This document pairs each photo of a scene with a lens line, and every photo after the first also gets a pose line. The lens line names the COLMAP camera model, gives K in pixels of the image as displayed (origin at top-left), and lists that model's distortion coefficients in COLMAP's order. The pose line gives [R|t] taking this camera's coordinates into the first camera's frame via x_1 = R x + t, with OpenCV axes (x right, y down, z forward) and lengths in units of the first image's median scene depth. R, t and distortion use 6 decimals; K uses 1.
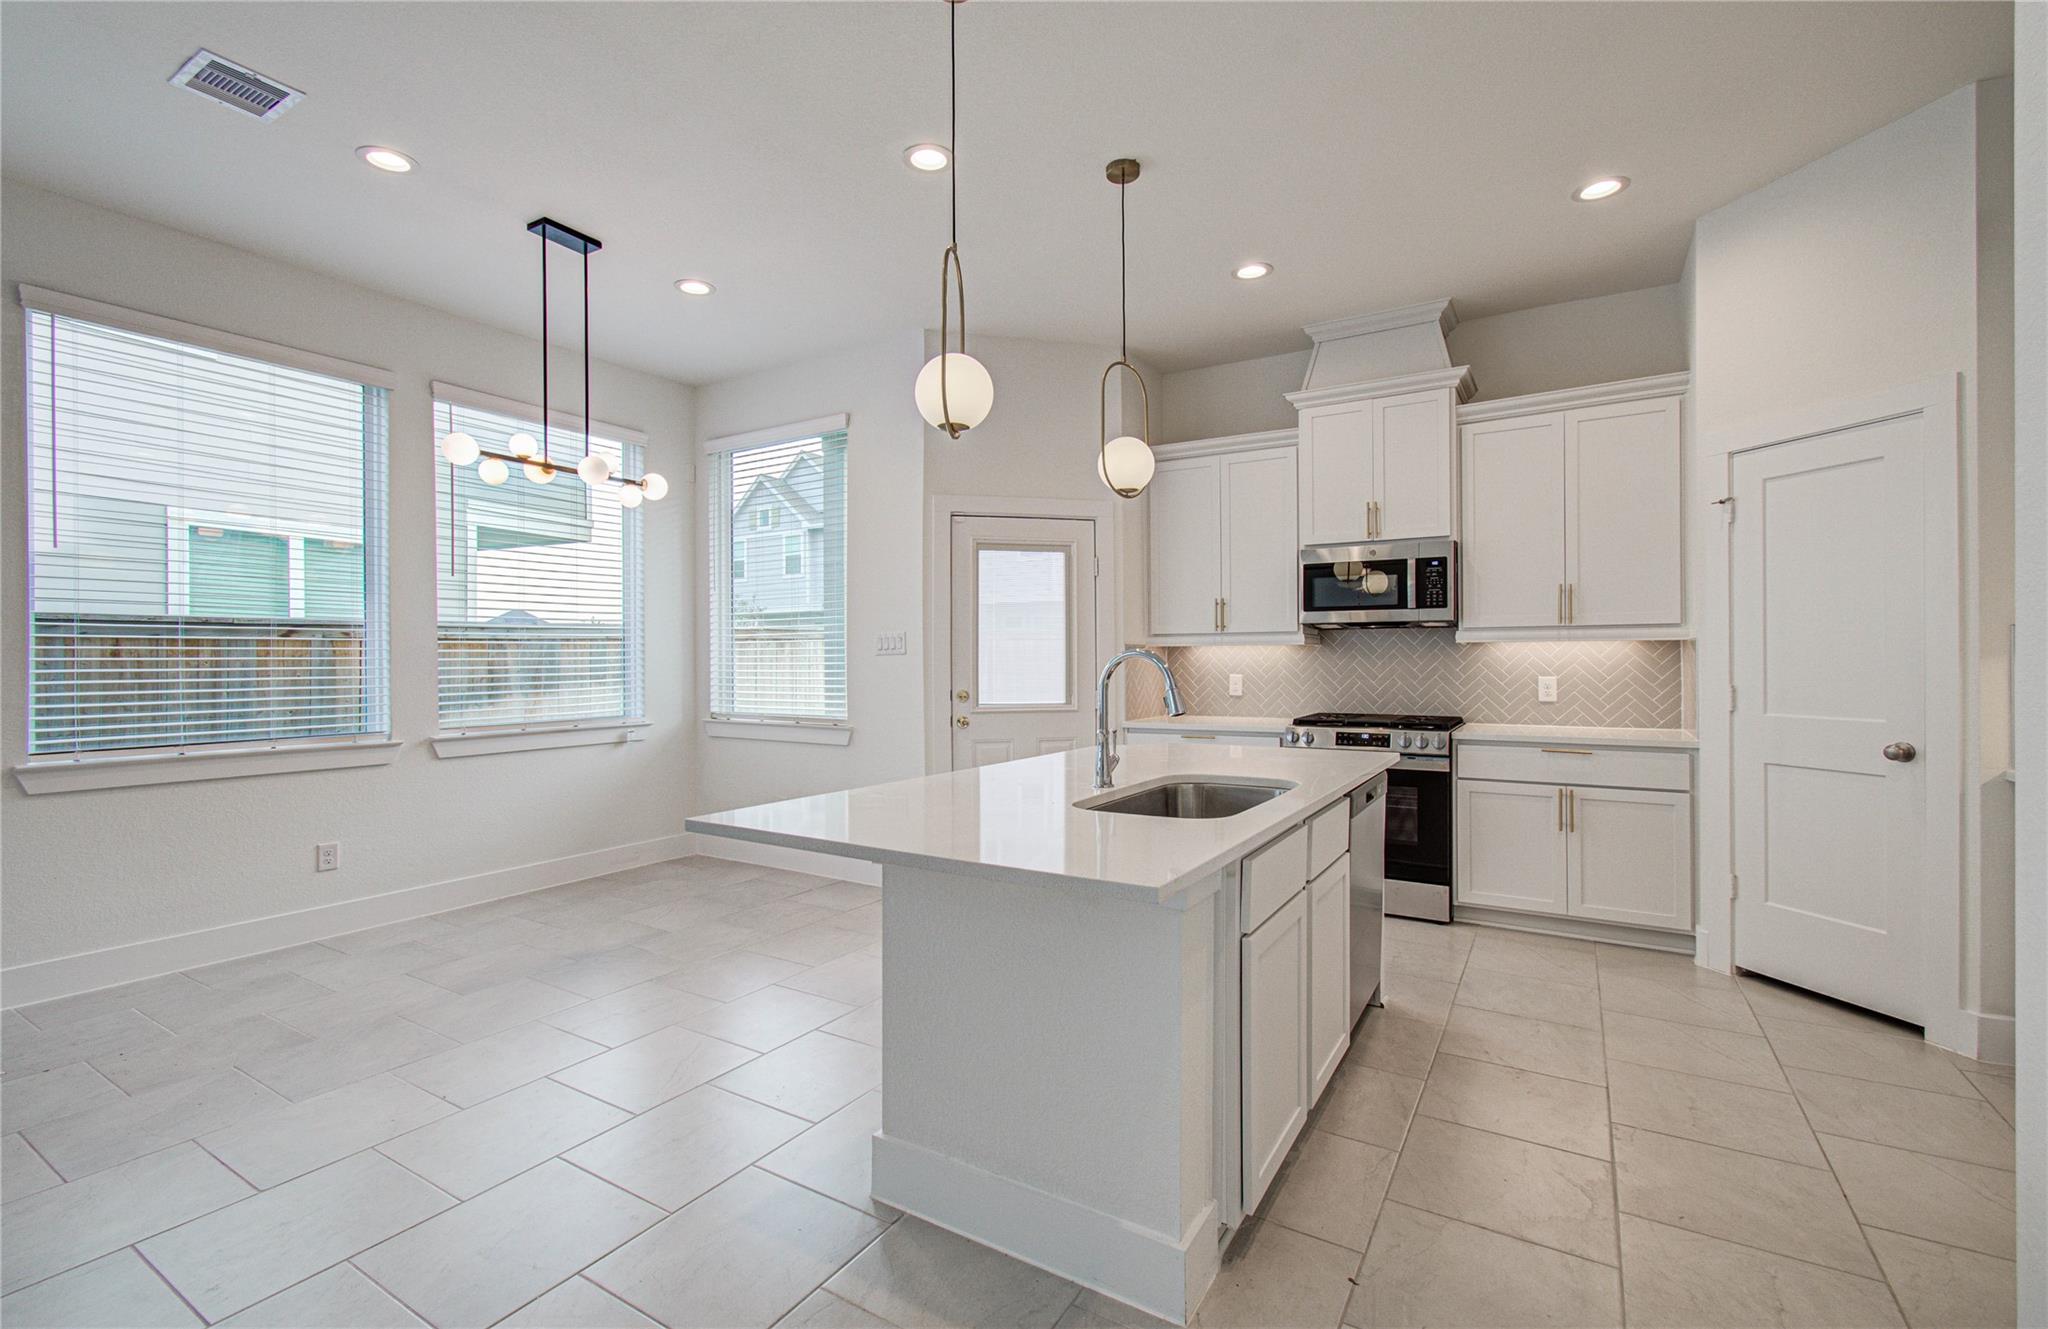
lens RADIAL K [[897.3, 0, 1007.9], [0, 897.3, 655.9], [0, 0, 1]] dist [-0.005054, 0.006497]
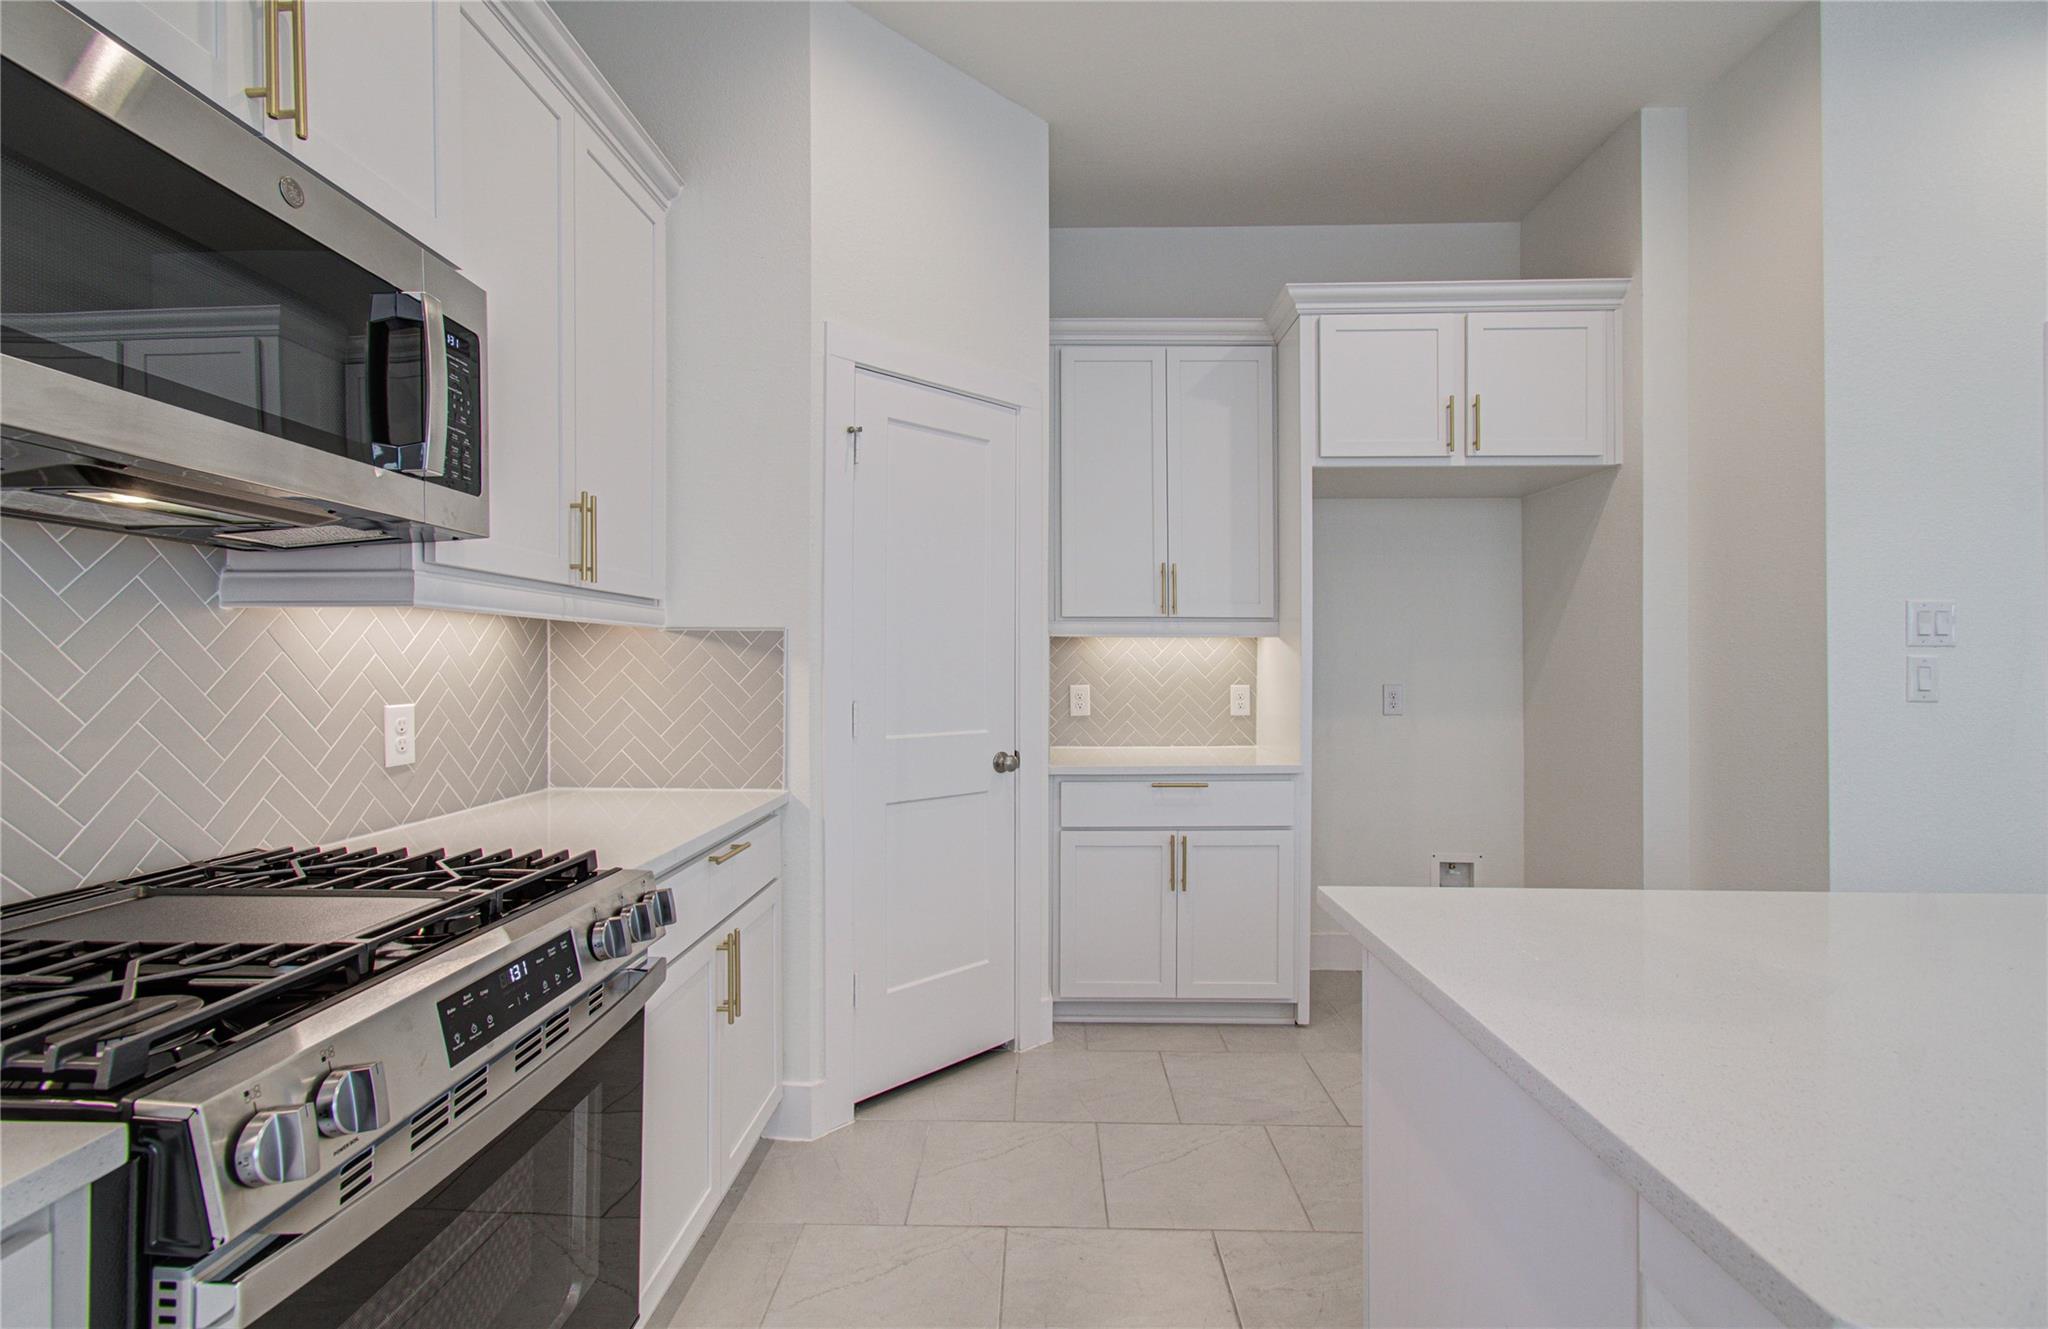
lens RADIAL K [[897.3, 0, 1030.1], [0, 897.3, 658.3], [0, 0, 1]] dist [-0.005054, 0.006497]
pose [[-0.509607, 0.012679, 0.860314, 0.113549], [0.001703, 0.999904, -0.013727, 0.008976], [-0.860406, -0.005531, -0.509579, 0.992103]]
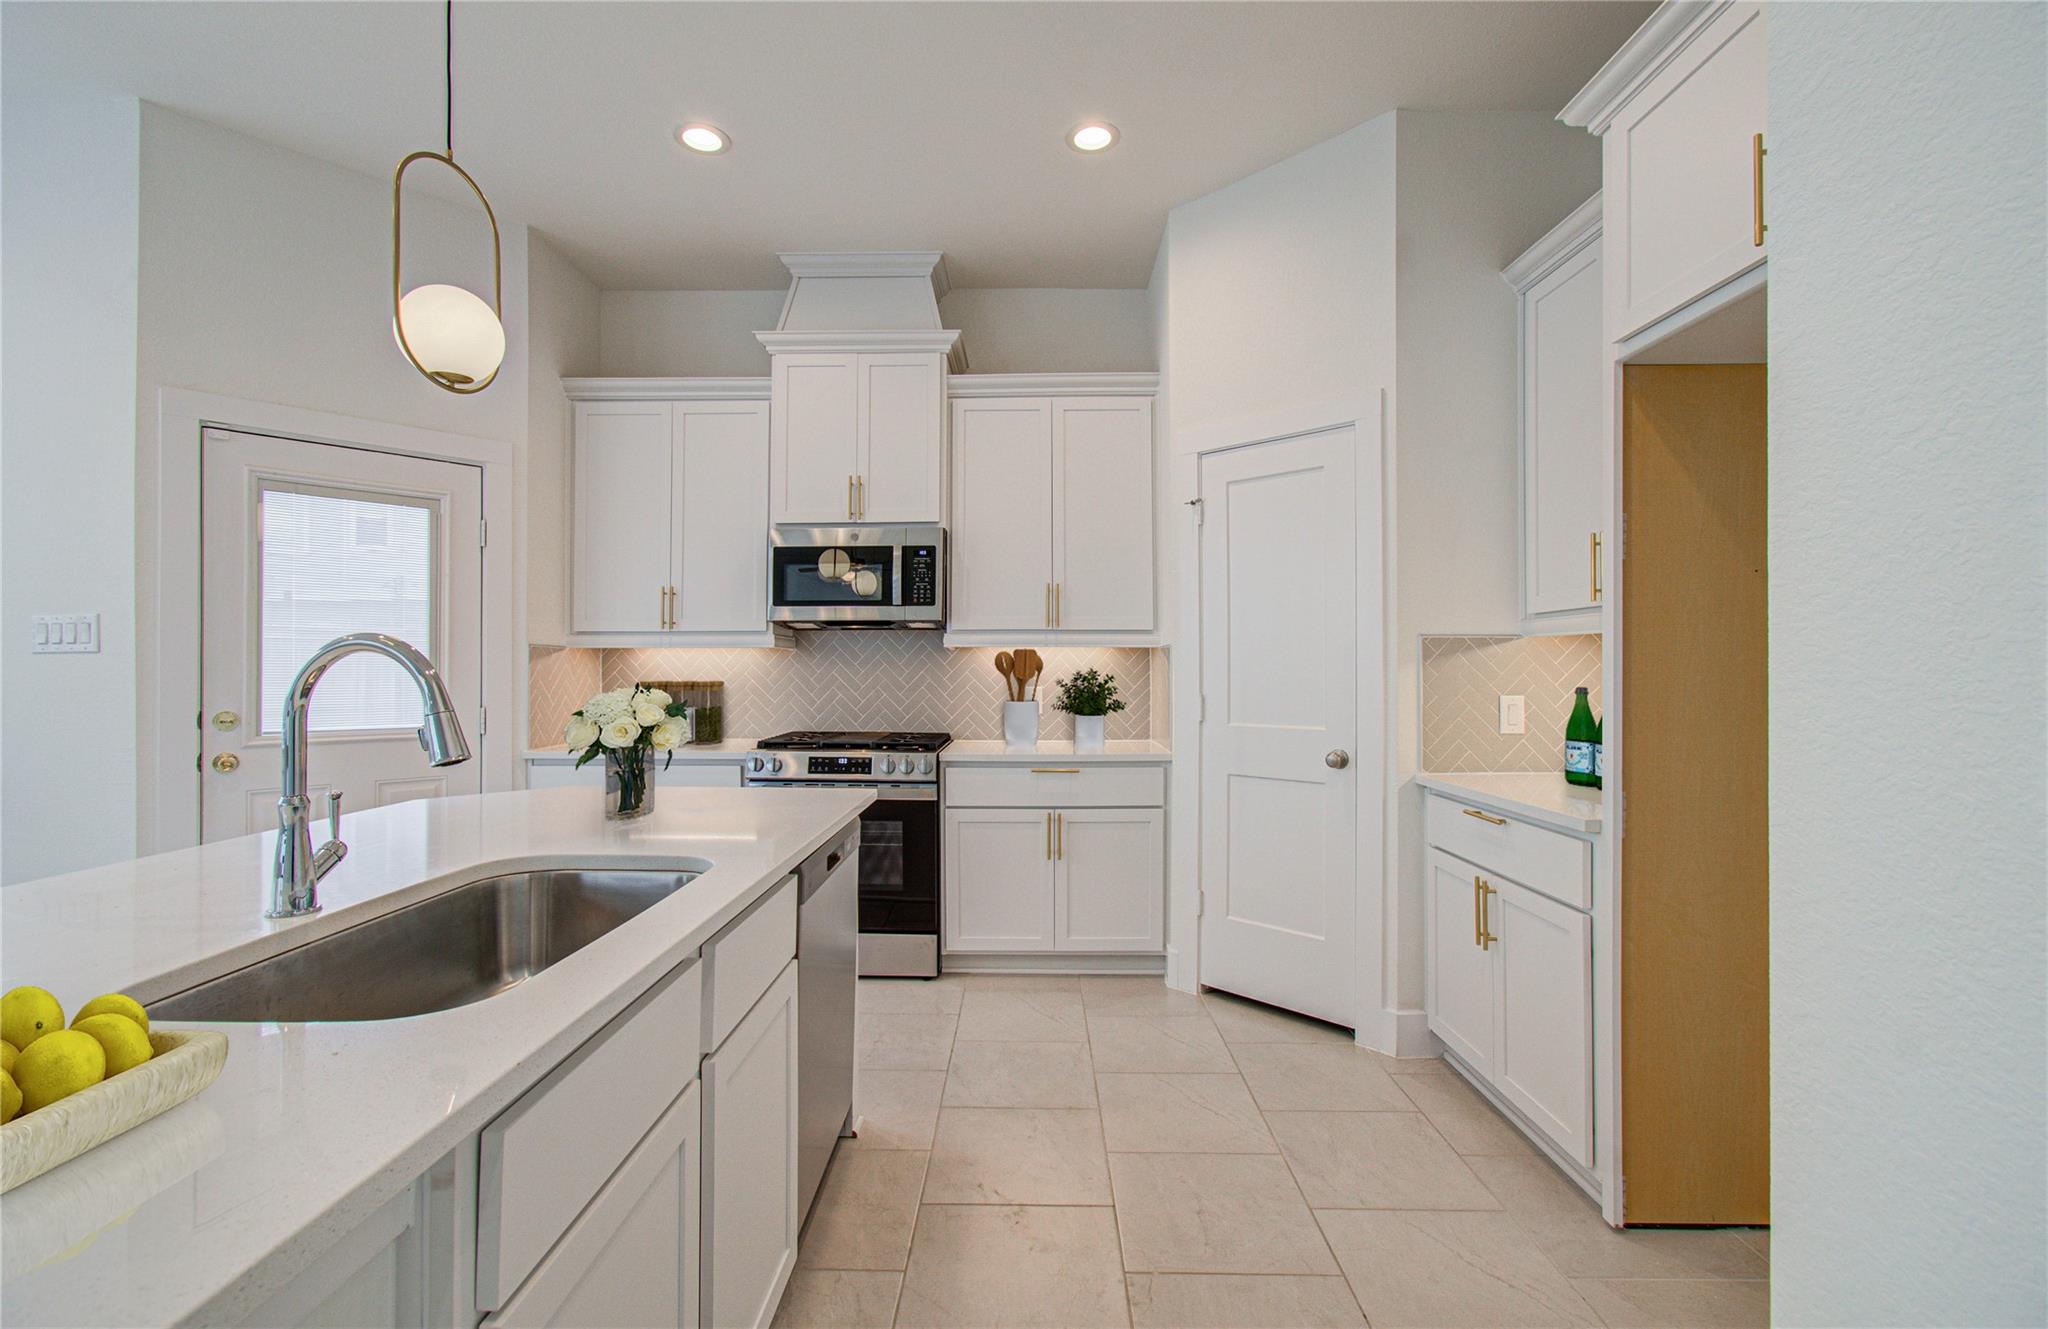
lens RADIAL K [[897.3, 0, 1012.4], [0, 897.3, 655.8], [0, 0, 1]] dist [-0.005054, 0.006497]
pose [[0.856794, 0.012106, 0.515517, 0.108856], [-0.005957, 0.999890, -0.013579, 0.005172], [-0.515625, 0.008564, 0.856772, 0.222513]]
